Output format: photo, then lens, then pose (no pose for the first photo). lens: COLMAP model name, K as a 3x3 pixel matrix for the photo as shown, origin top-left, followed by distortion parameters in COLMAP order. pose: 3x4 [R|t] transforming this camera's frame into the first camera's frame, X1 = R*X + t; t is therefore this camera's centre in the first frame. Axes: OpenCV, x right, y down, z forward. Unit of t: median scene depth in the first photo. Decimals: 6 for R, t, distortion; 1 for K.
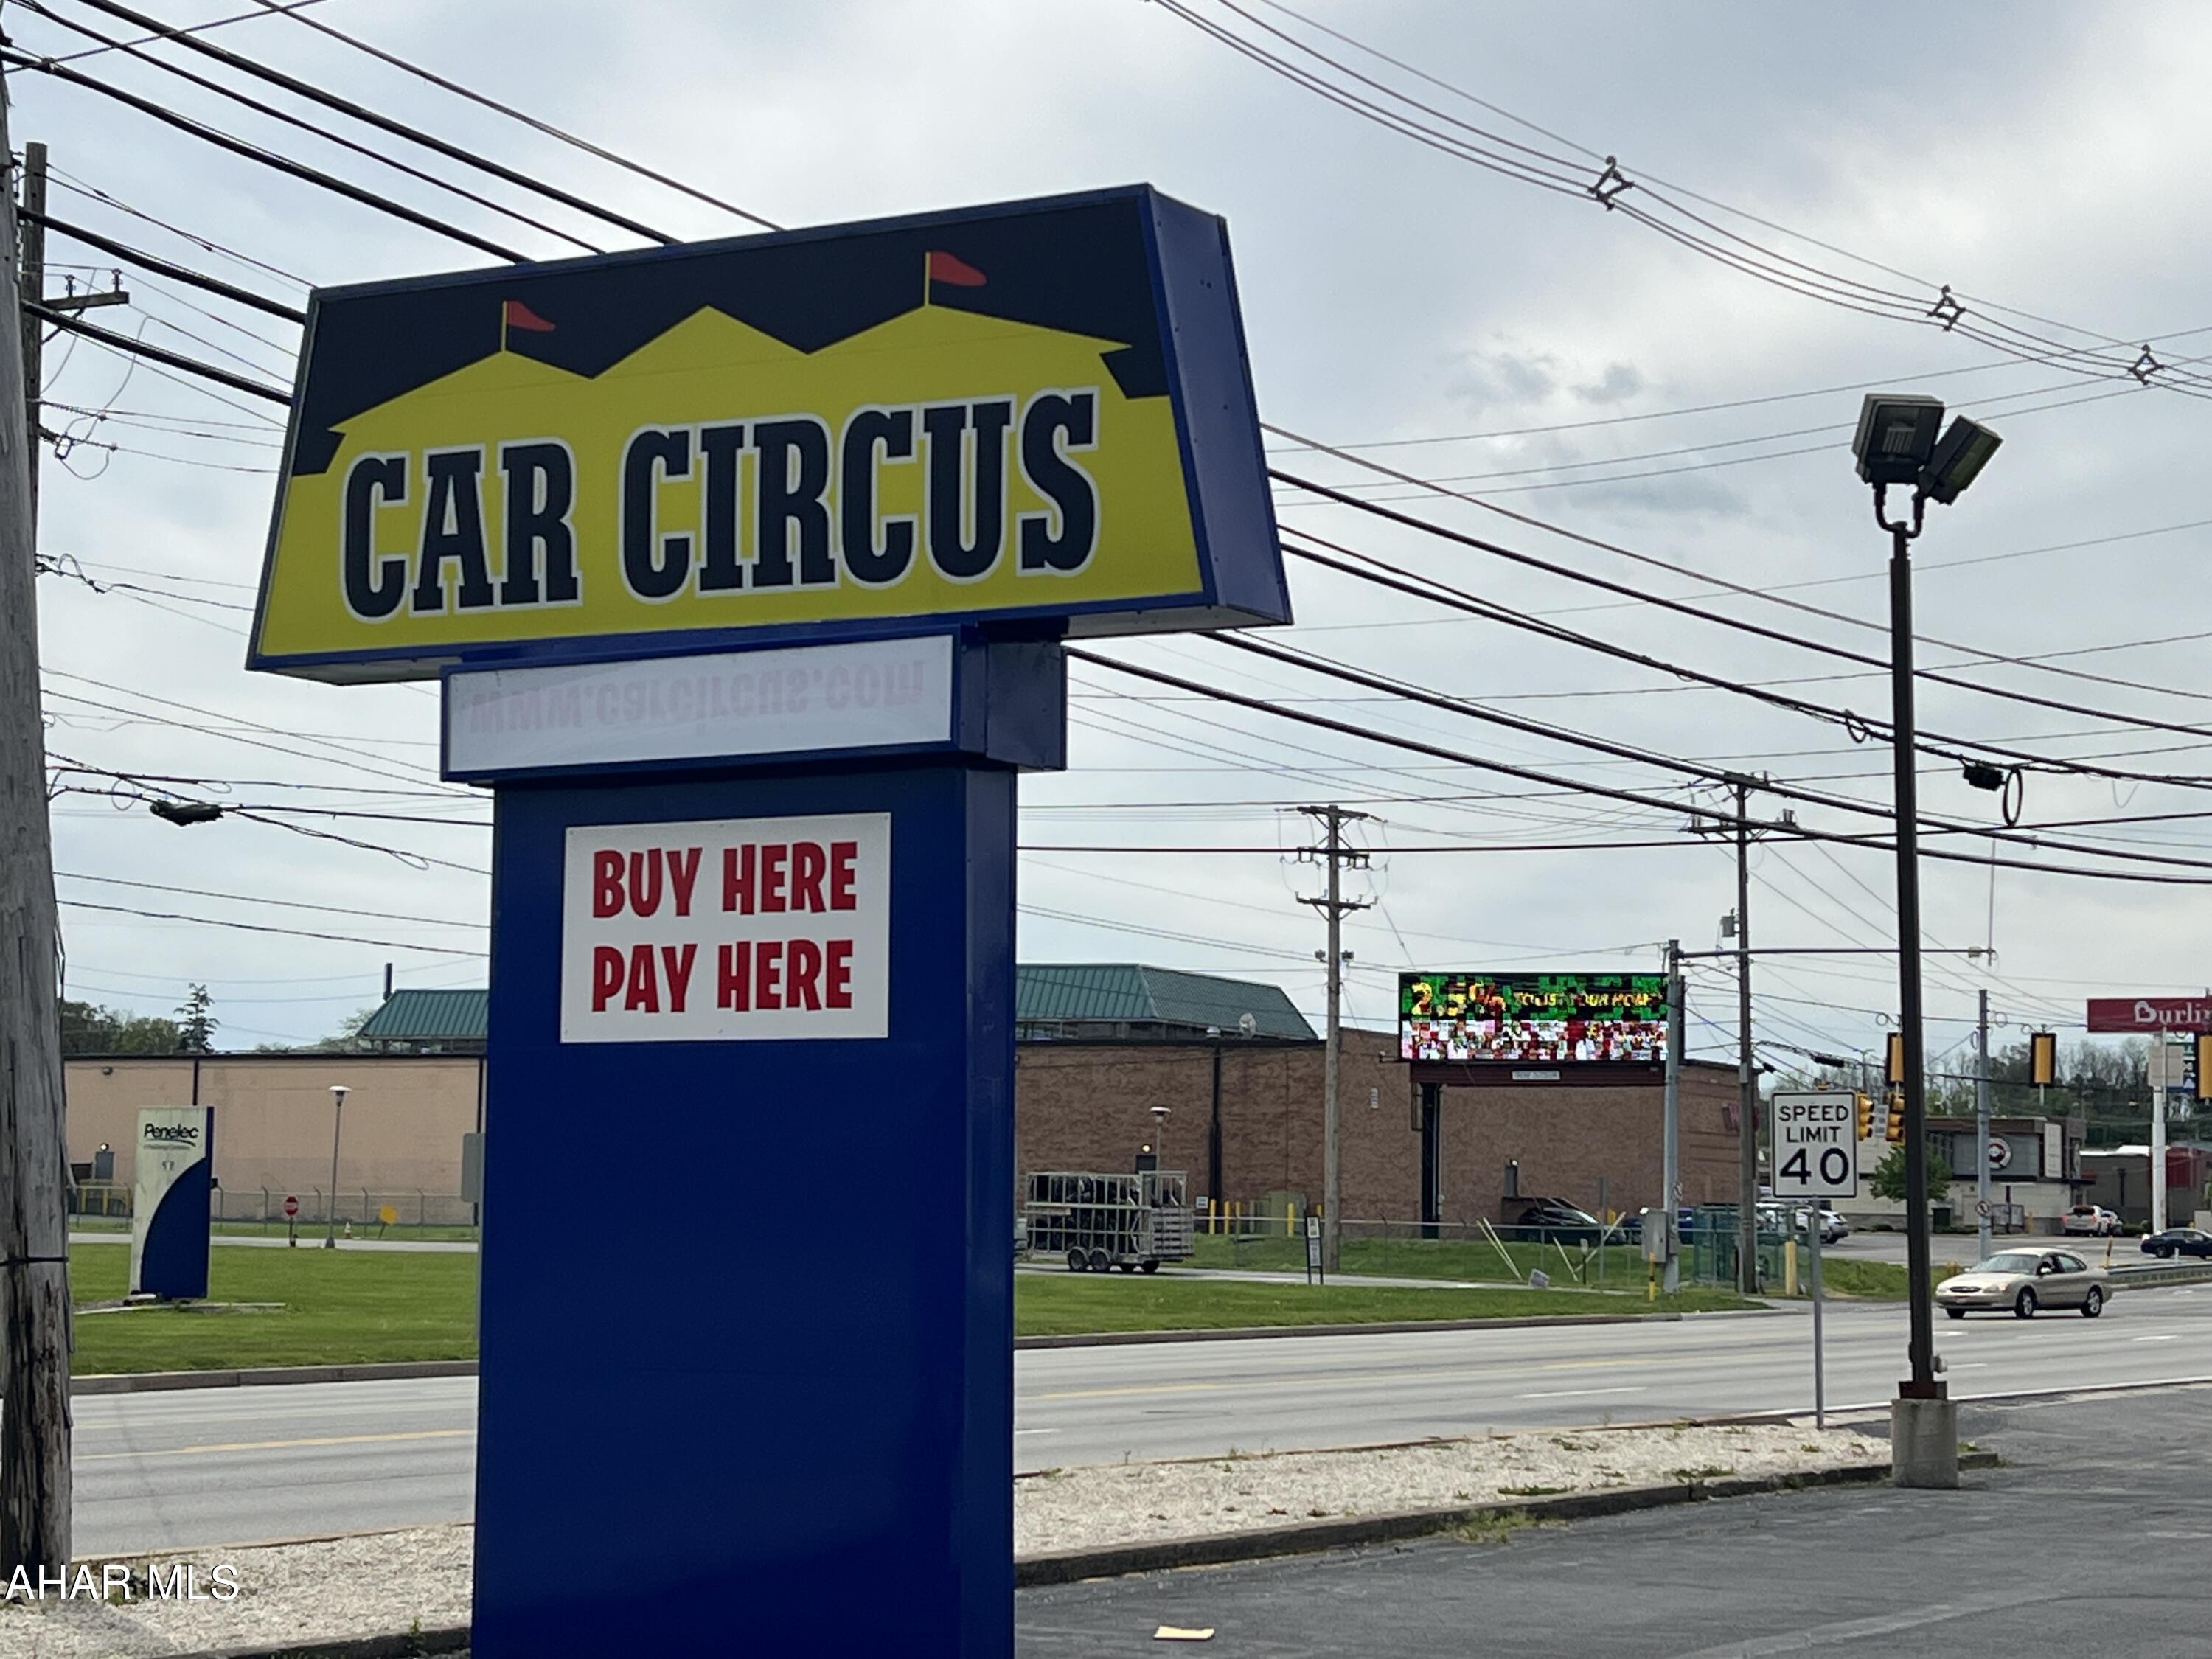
lens RADIAL K [[4169.7, 0, 1085.3], [0, 4169.7, 849.0], [0, 0, 1]] dist [0.124523, 0.000000]
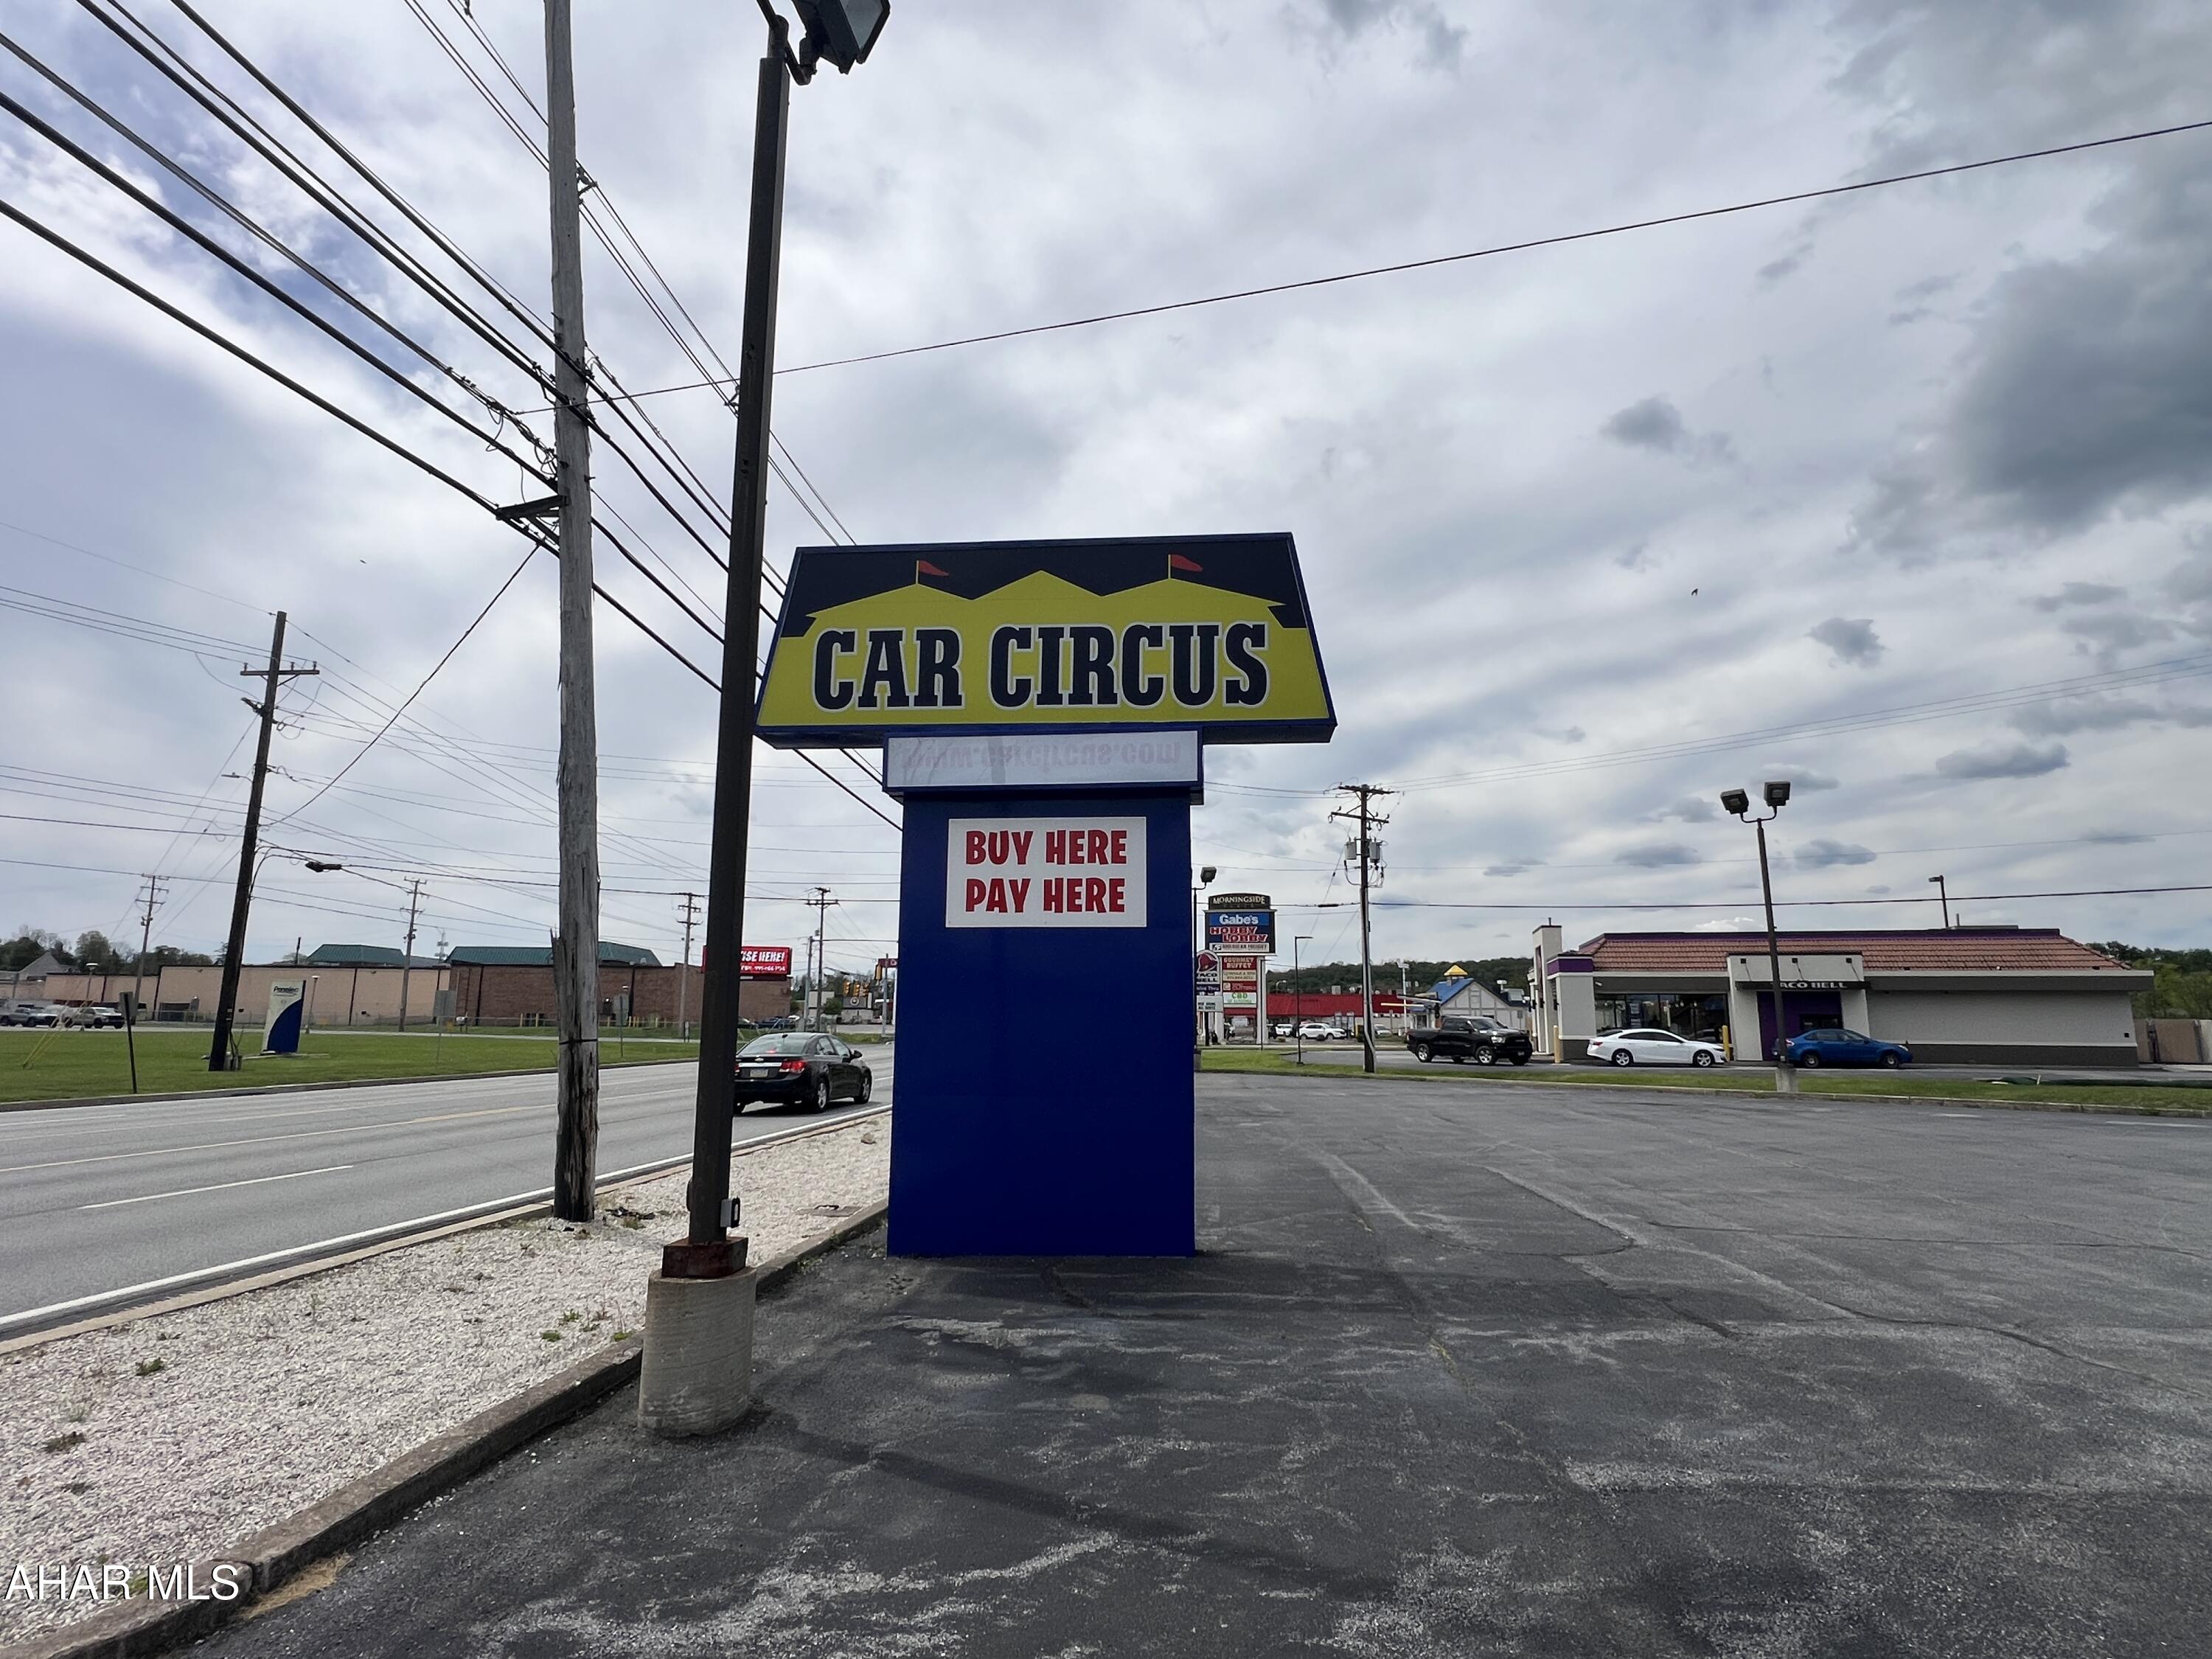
lens RADIAL K [[1141.9, 0, 1106.6], [0, 1141.9, 831.1], [0, 0, 1]] dist [-0.001541, 0.001000]
pose [[0.898418, 0.066755, 0.434039, -0.297175], [-0.033416, 0.995905, -0.084002, 0.044548], [-0.437869, 0.060965, 0.896969, 0.489448]]
